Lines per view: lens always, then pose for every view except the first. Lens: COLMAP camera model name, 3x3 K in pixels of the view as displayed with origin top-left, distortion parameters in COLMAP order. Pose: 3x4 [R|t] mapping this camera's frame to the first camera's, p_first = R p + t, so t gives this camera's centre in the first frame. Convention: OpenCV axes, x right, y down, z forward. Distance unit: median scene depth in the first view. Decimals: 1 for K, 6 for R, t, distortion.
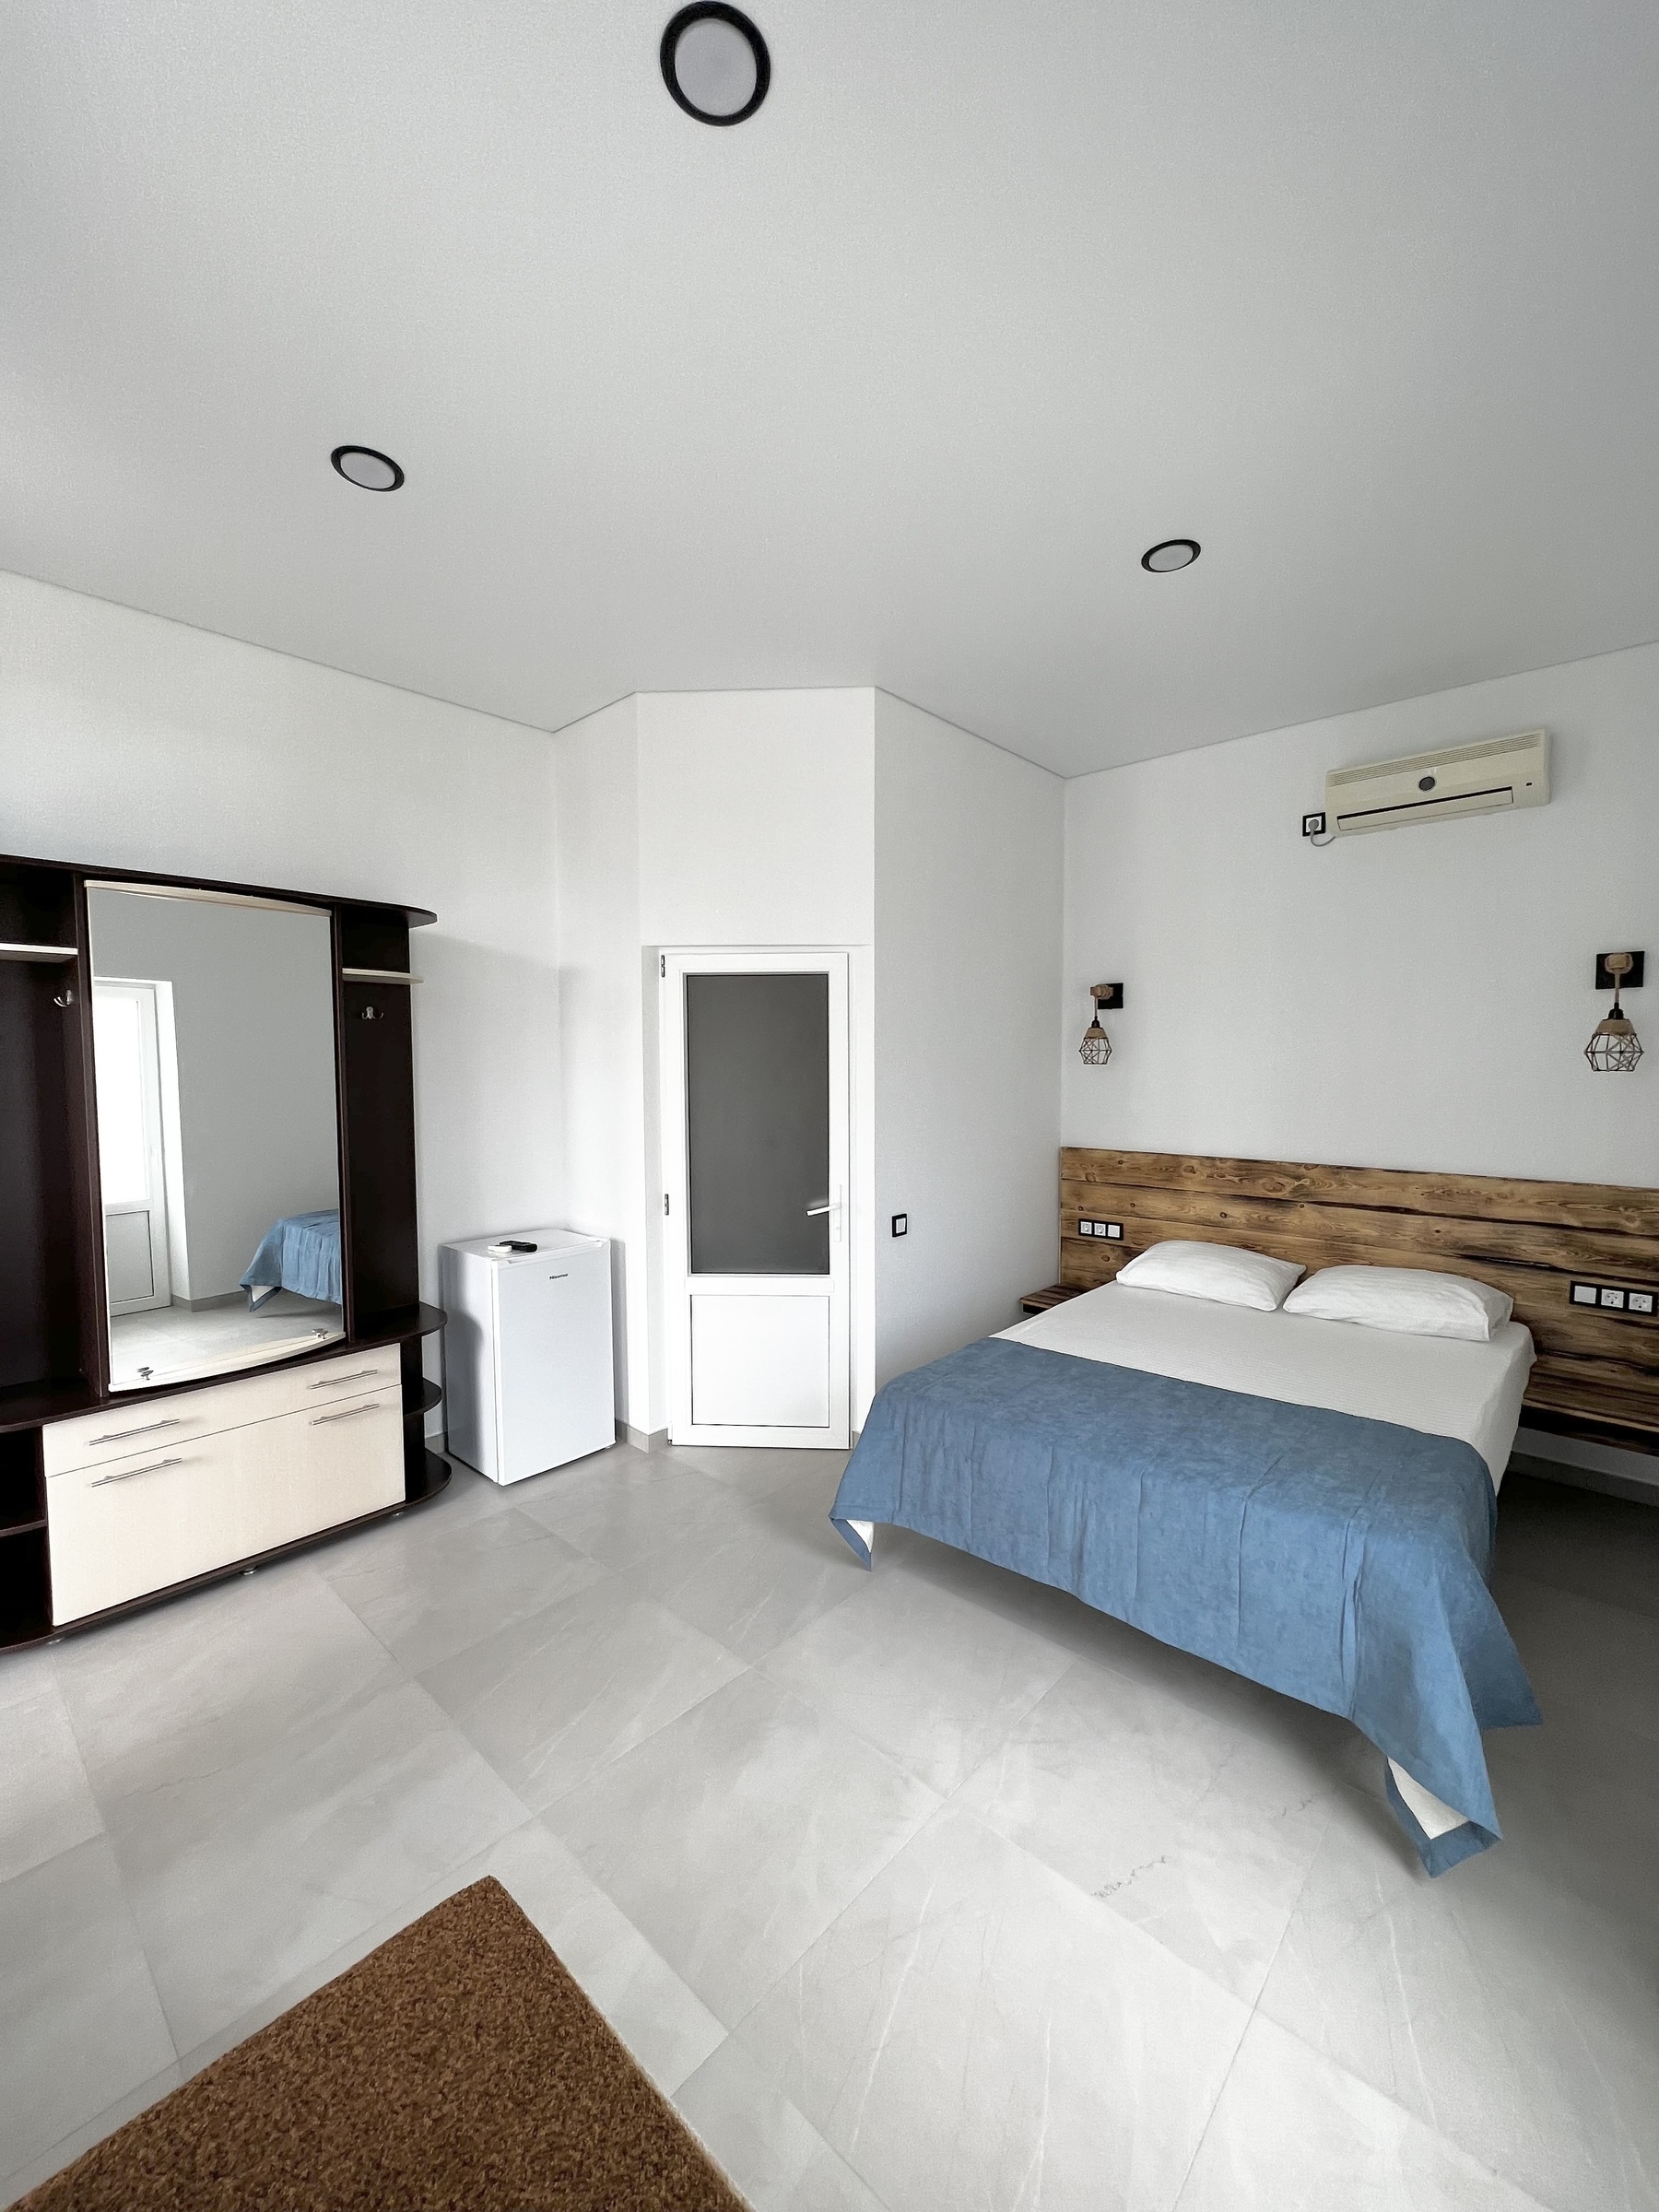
lens RADIAL K [[883.4, 0, 826.4], [0, 883.4, 1104.3], [0, 0, 1]] dist [0.002808, 0.000393]
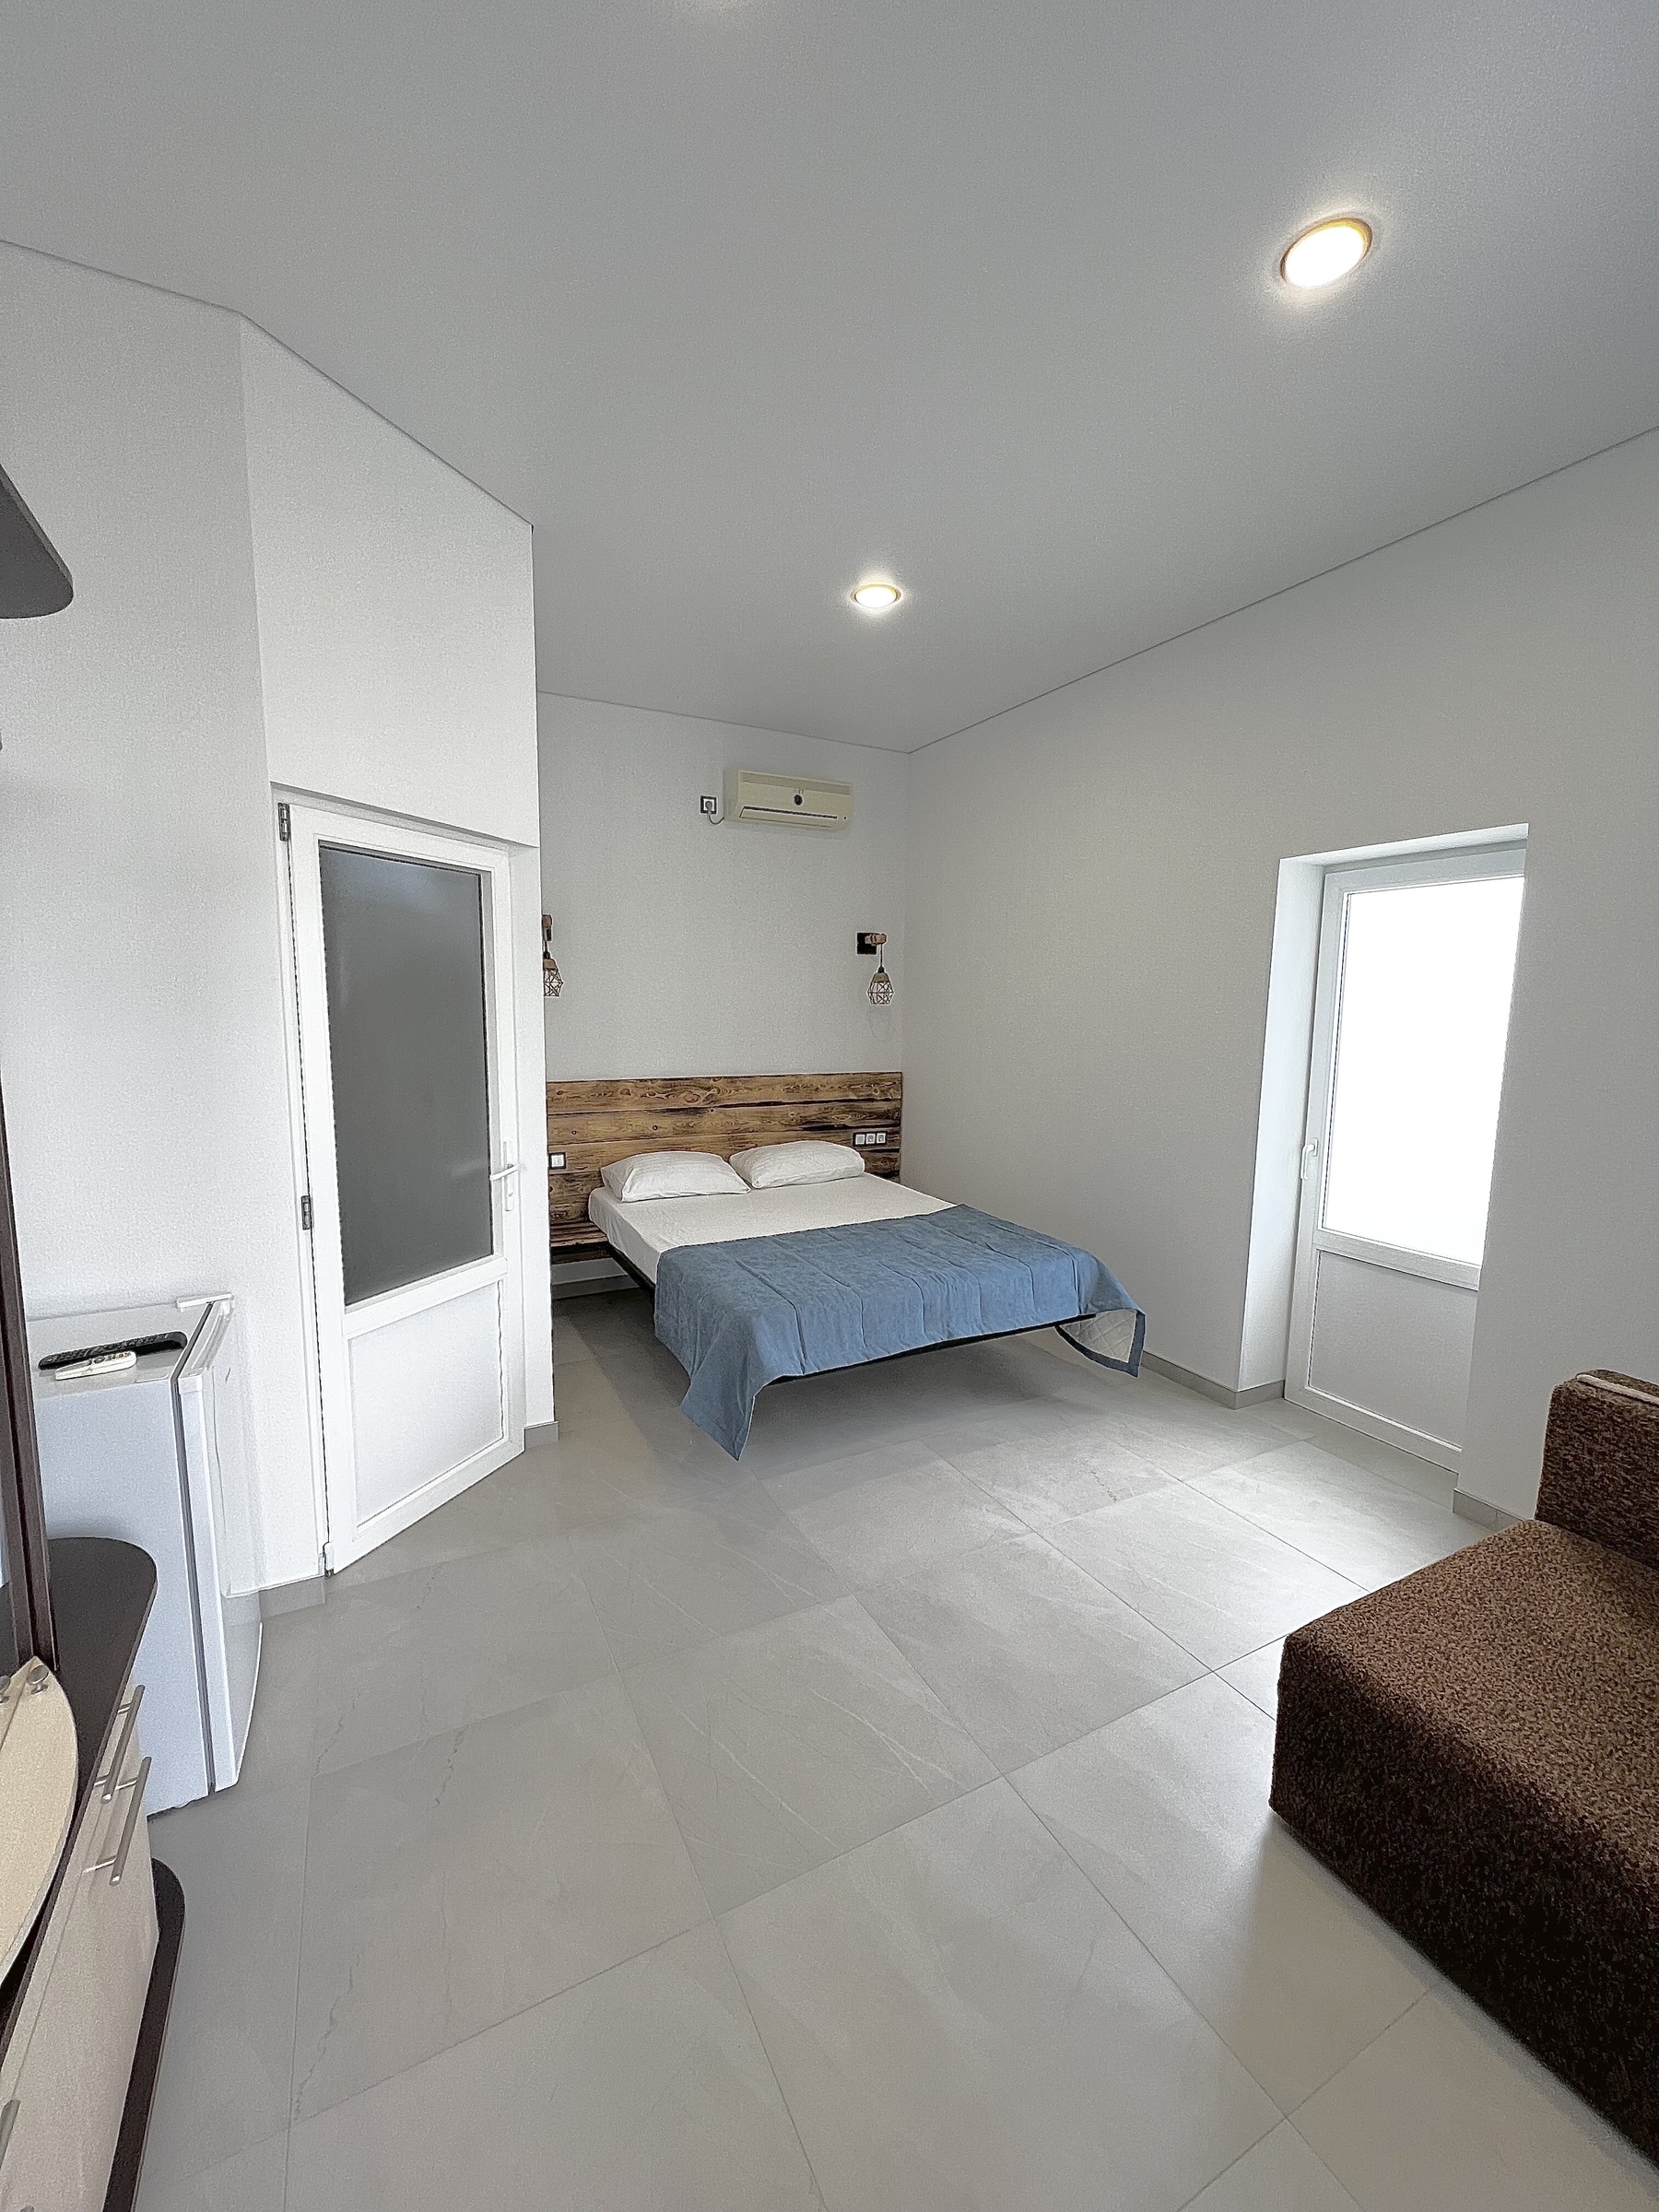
lens RADIAL K [[883.4, 0, 813.4], [0, 883.4, 1103.2], [0, 0, 1]] dist [0.002808, 0.000393]
pose [[0.346404, -0.097070, 0.933050, -0.629813], [0.036620, 0.995273, 0.089947, -0.004686], [-0.937370, 0.003010, 0.348321, 0.444846]]
